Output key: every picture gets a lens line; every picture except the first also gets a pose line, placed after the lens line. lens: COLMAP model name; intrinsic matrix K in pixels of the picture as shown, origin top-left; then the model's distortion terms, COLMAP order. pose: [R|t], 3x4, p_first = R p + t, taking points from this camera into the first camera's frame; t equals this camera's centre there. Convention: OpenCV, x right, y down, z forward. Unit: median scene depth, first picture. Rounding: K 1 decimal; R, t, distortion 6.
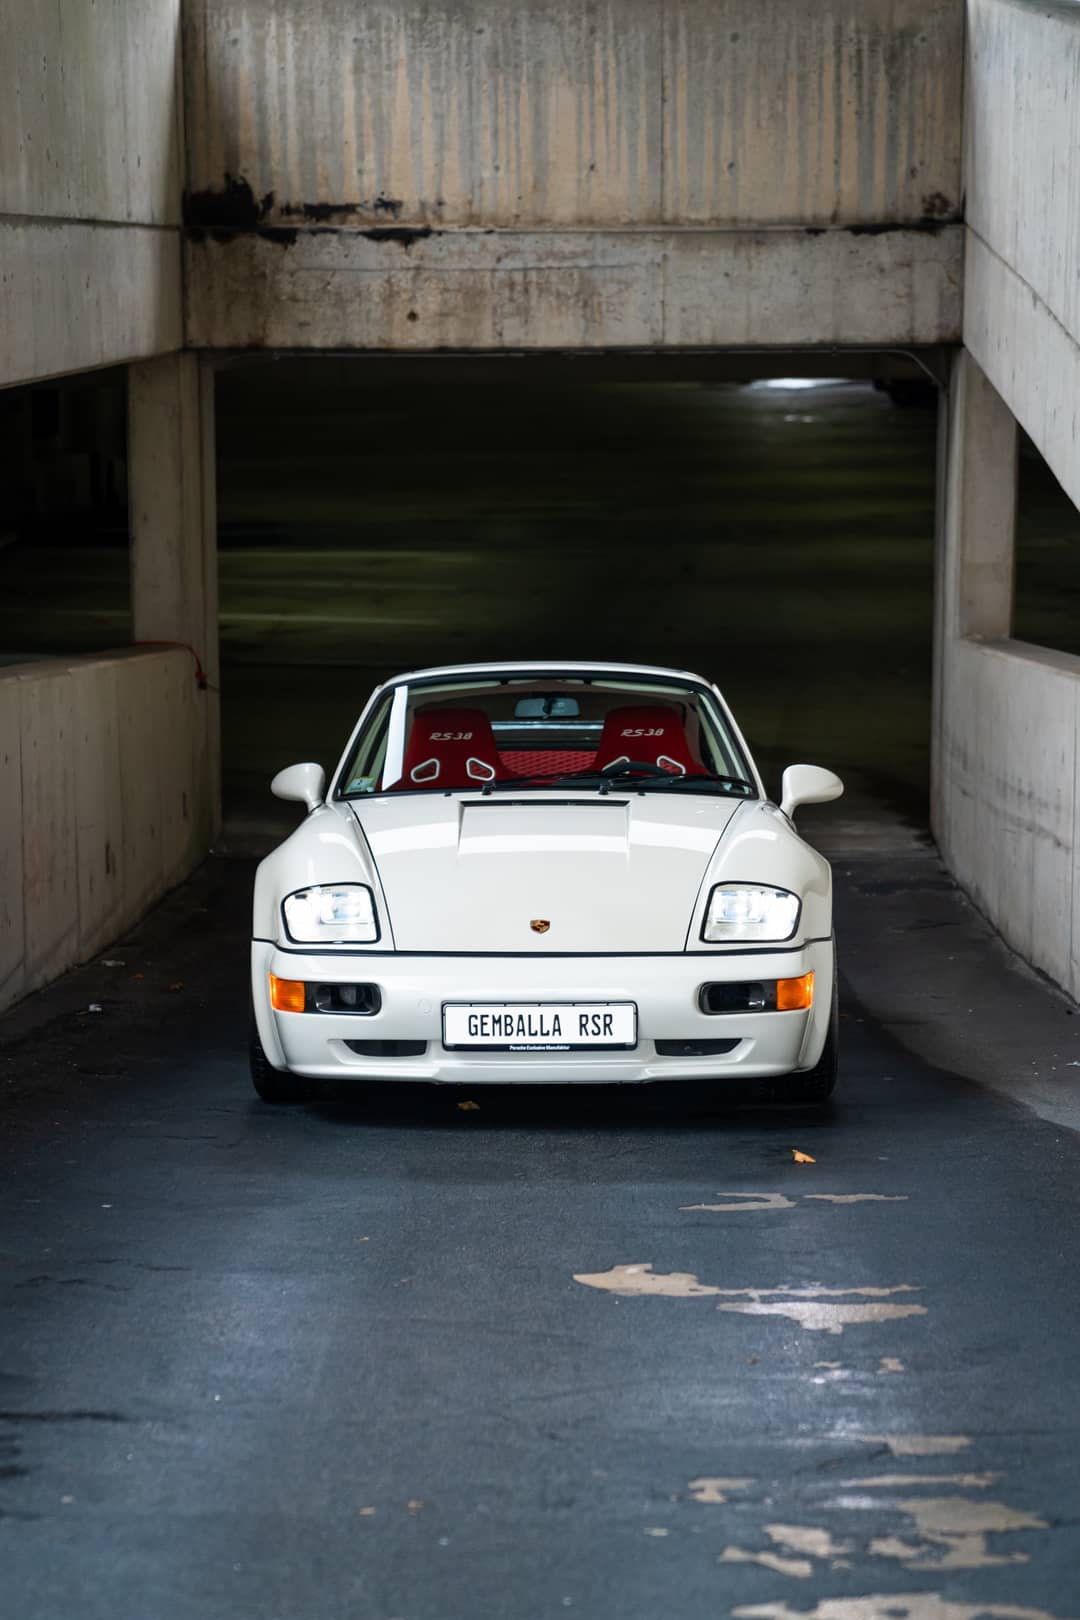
lens RADIAL K [[3116.4, 0, 545.3], [0, 3116.4, 793.6], [0, 0, 1]] dist [0.136416, 0.000000]
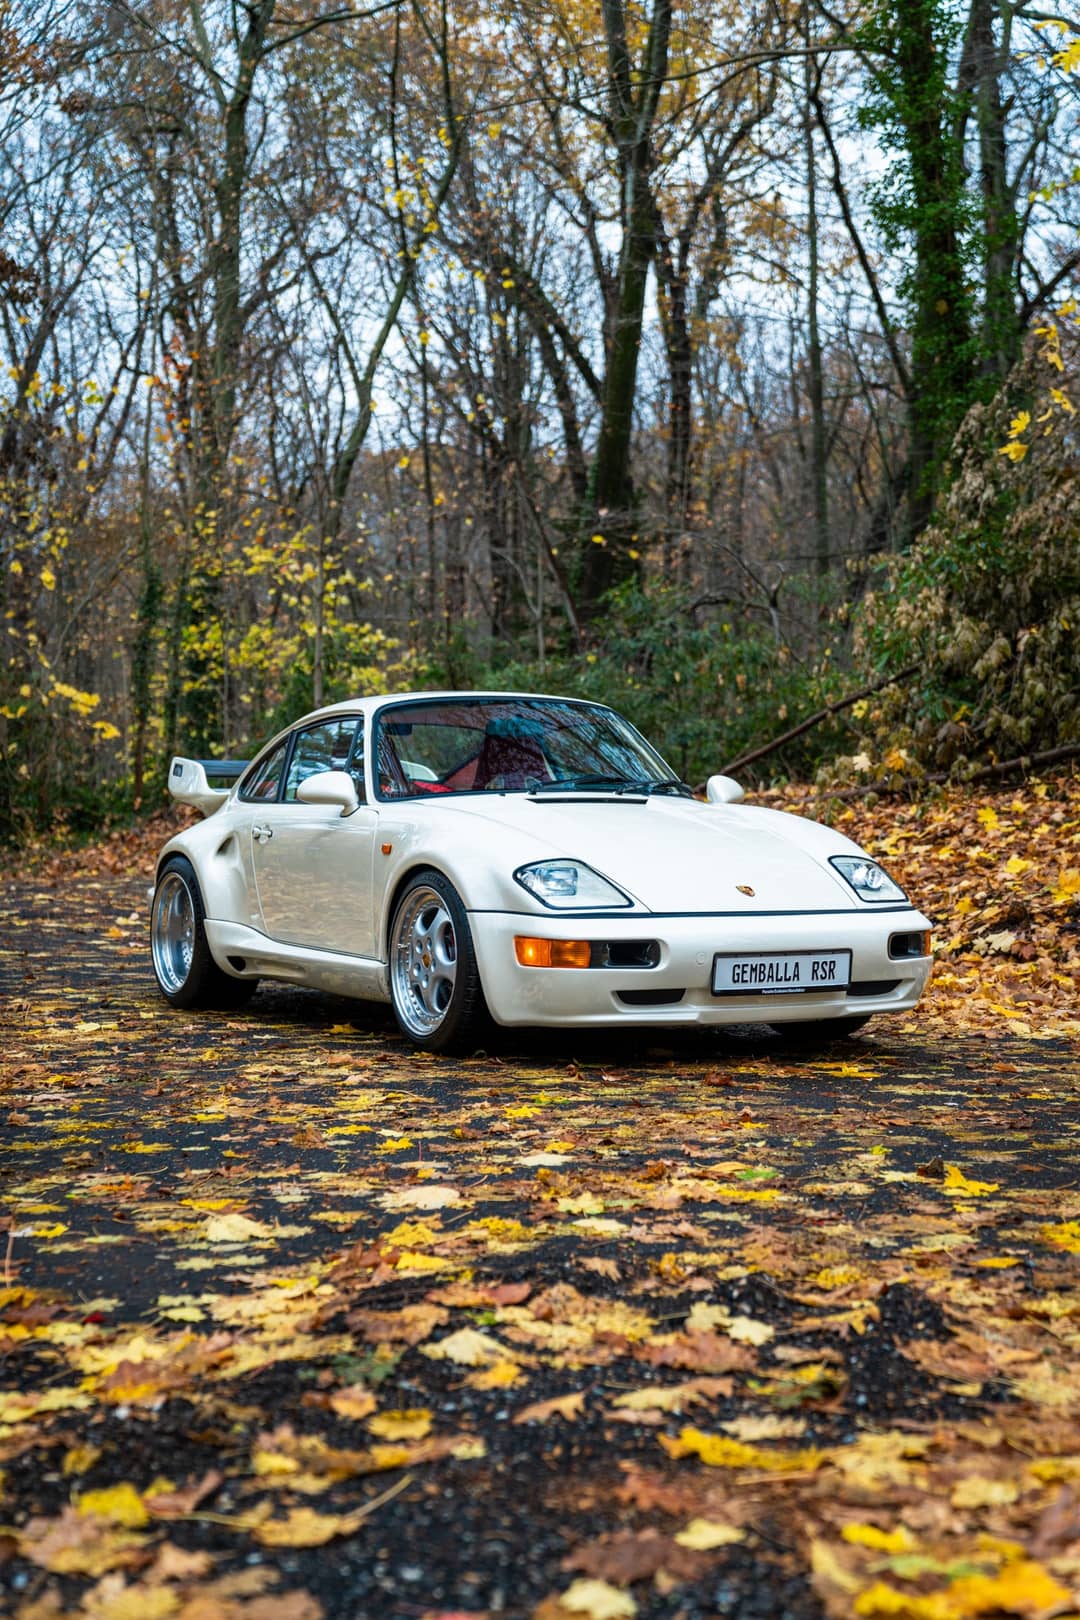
lens RADIAL K [[2287.0, 0, 534.6], [0, 2287.0, 816.3], [0, 0, 1]] dist [0.084872, 0.000000]
pose [[0.876952, 0.002858, 0.480570, -0.244644], [0.014663, 0.999358, -0.032700, 0.020773], [-0.480354, 0.035723, 0.876347, 0.140063]]
